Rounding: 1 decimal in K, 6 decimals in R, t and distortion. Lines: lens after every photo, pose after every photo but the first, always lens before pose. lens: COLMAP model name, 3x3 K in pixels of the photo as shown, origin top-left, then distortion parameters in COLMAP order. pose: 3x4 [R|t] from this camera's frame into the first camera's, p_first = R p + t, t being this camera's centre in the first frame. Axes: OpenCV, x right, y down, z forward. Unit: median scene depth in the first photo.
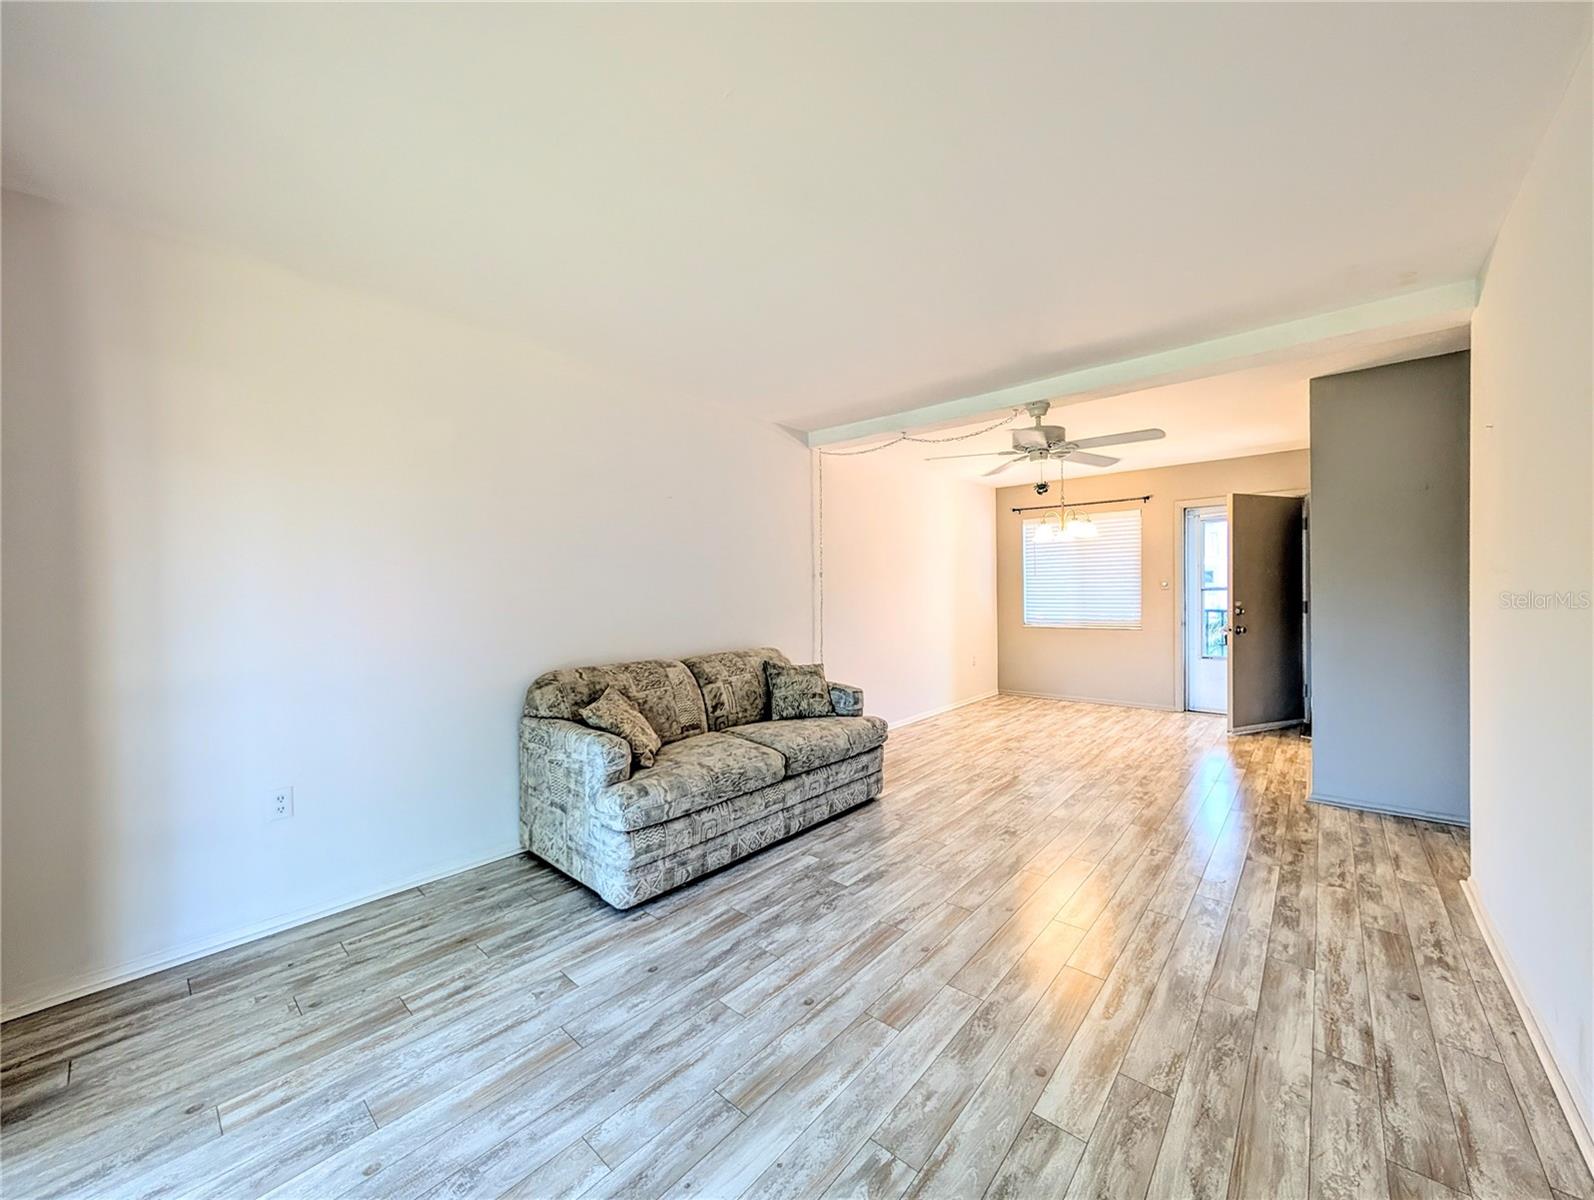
lens RADIAL K [[603.7, 0, 794.9], [0, 603.7, 601.5], [0, 0, 1]] dist [-0.000297, -0.000075]
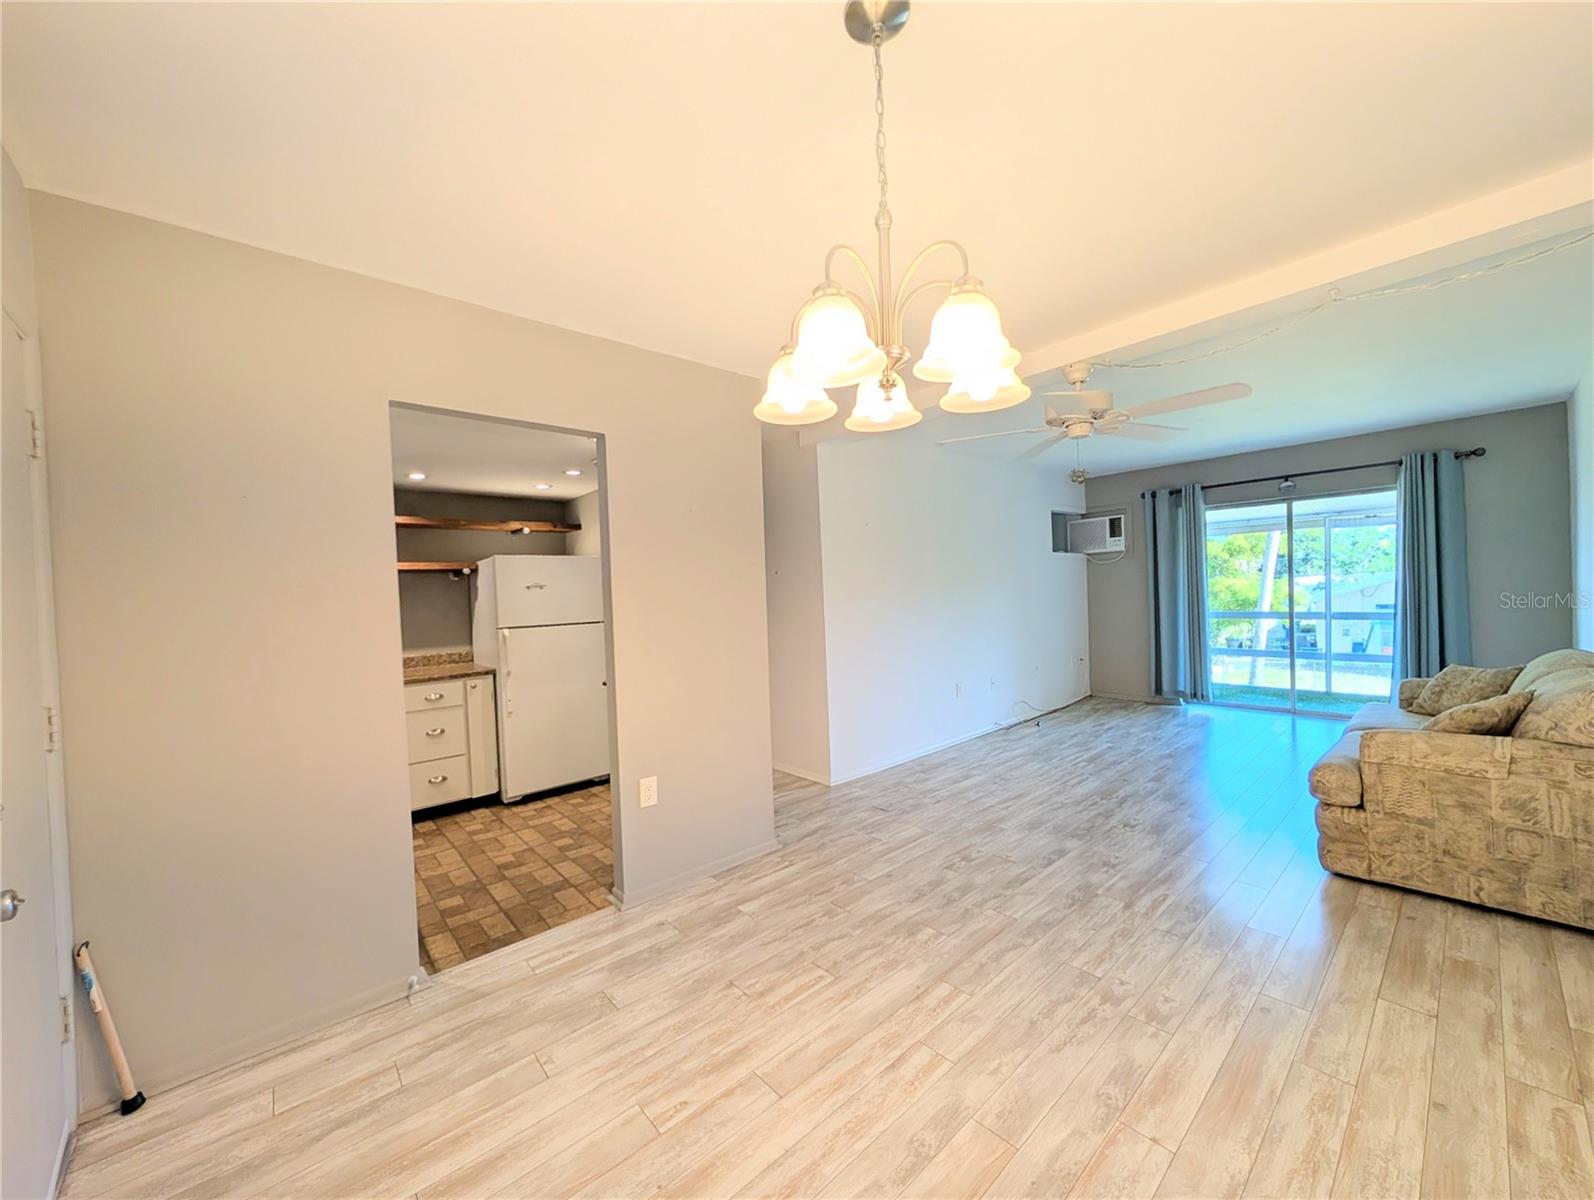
lens RADIAL K [[603.7, 0, 794.9], [0, 603.7, 601.5], [0, 0, 1]] dist [-0.000297, -0.000075]
pose [[-0.990461, 0.047134, 0.129483, 0.979679], [0.051449, 0.998219, 0.030183, -0.086299], [-0.127830, 0.036557, -0.991122, 2.644513]]
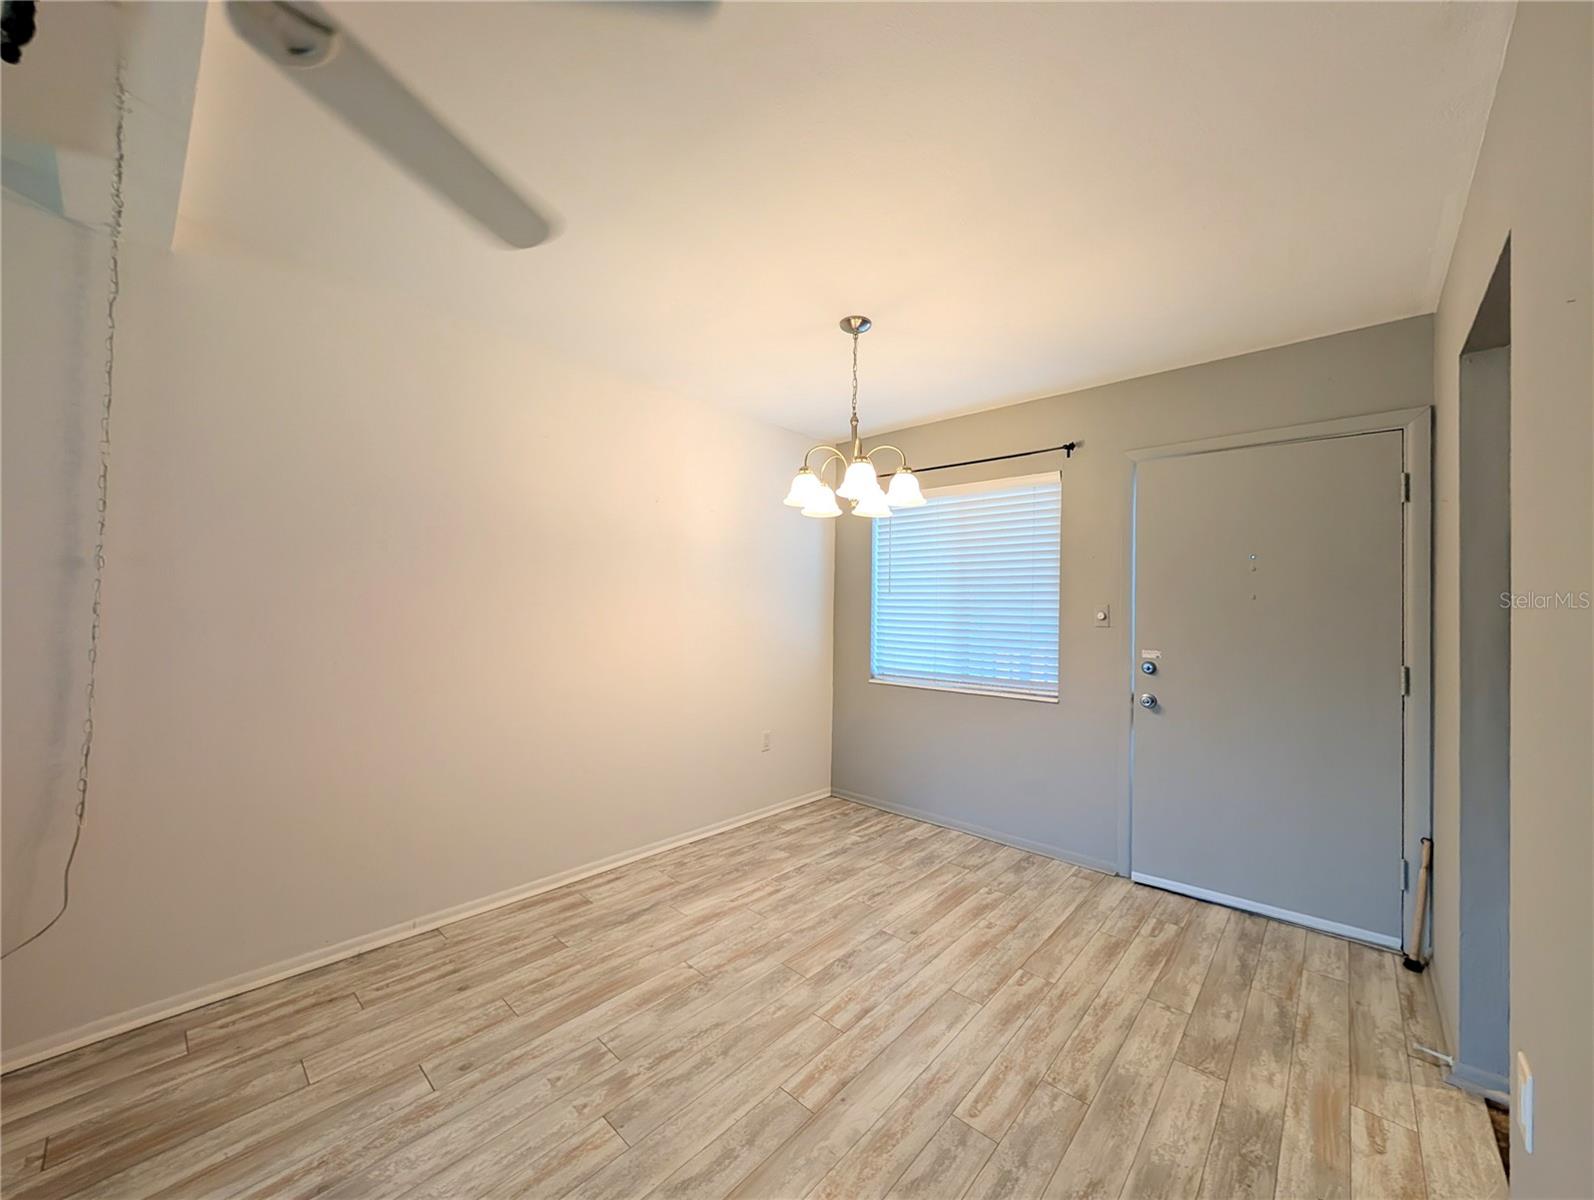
lens RADIAL K [[603.7, 0, 794.9], [0, 603.7, 601.5], [0, 0, 1]] dist [-0.000297, -0.000075]
pose [[0.999273, 0.031681, -0.021226, 0.891090], [-0.032298, 0.999045, -0.029412, -0.041287], [0.020274, 0.030076, 0.999342, 1.189307]]
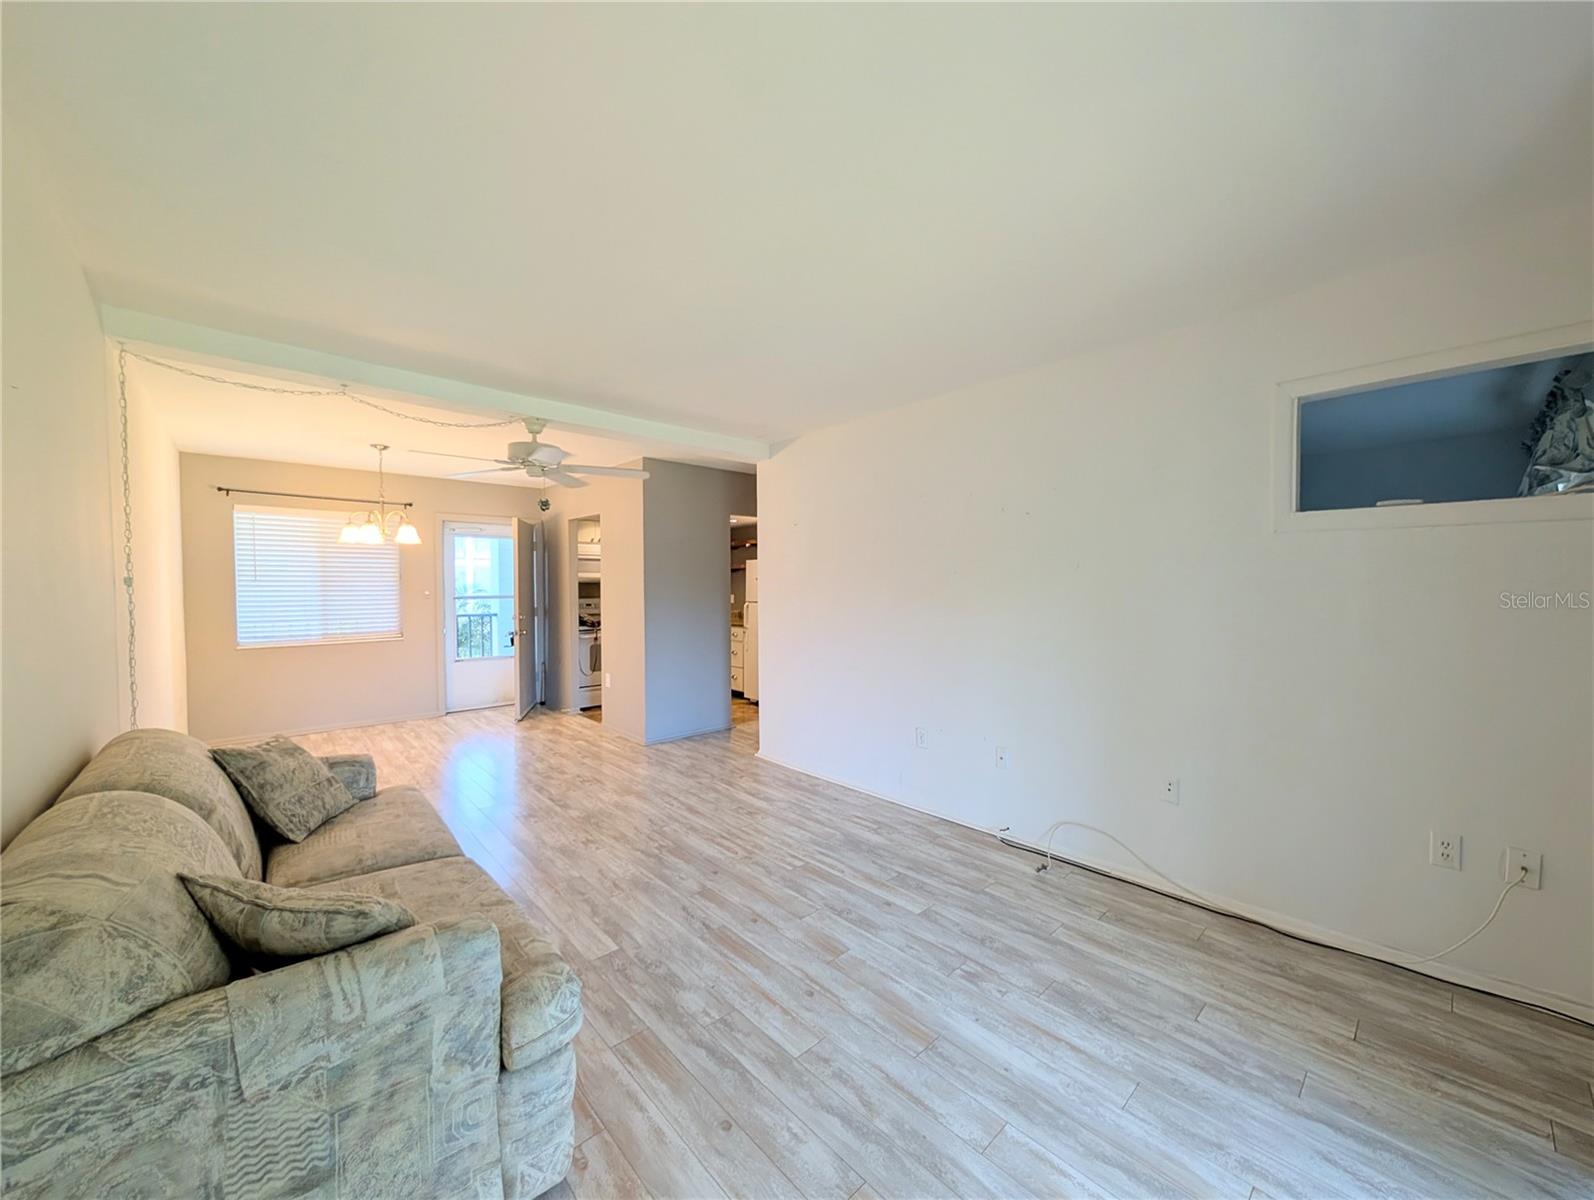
lens RADIAL K [[602.1, 0, 797.0], [0, 602.1, 600.0], [0, 0, 1]] dist [-0.000108, 0.000033]
pose [[0.109269, -0.013181, 0.993925, -0.782420], [0.014485, 0.999827, 0.011667, -0.047329], [-0.993907, 0.013123, 0.109441, 0.661587]]
